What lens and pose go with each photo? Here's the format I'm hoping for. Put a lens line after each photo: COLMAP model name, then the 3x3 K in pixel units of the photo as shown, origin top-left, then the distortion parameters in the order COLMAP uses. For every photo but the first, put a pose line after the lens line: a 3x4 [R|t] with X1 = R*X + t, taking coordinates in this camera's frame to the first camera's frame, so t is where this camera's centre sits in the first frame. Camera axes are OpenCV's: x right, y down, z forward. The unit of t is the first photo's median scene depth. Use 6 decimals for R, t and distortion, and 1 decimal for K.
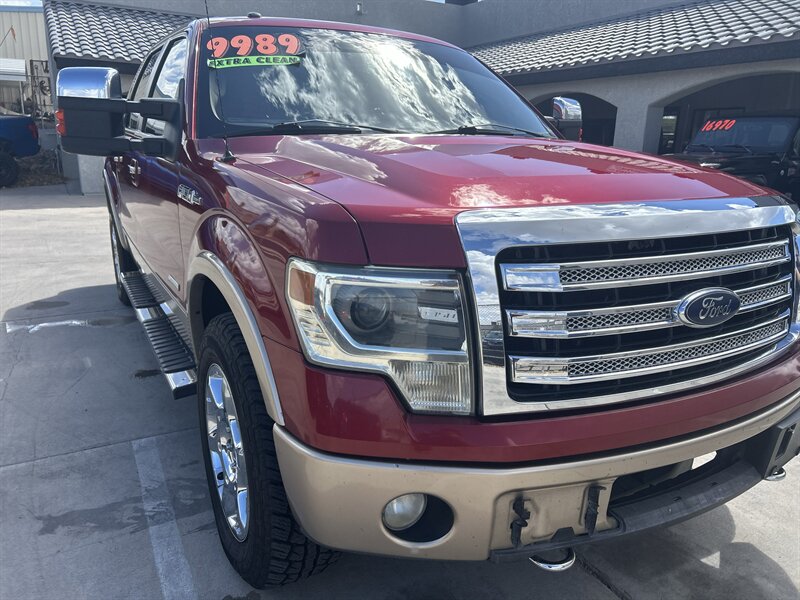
lens RADIAL K [[604.0, 0, 398.6], [0, 604.0, 301.5], [0, 0, 1]] dist [0.054669, -0.050726]
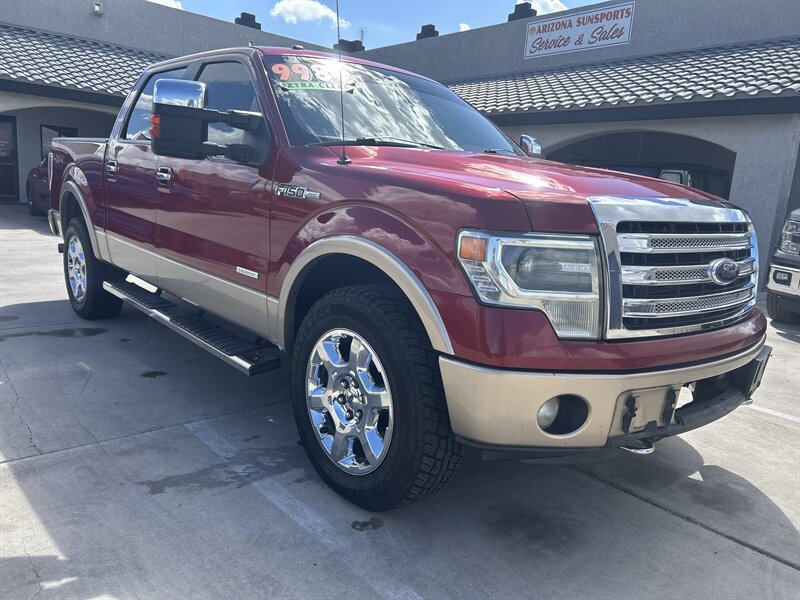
lens RADIAL K [[604.0, 0, 398.1], [0, 604.0, 299.5], [0, 0, 1]] dist [0.054669, -0.050726]
pose [[0.976429, 0.000503, 0.215840, -0.390839], [0.014056, 0.997726, -0.065915, 0.111520], [-0.215382, 0.067395, 0.974201, -0.174421]]
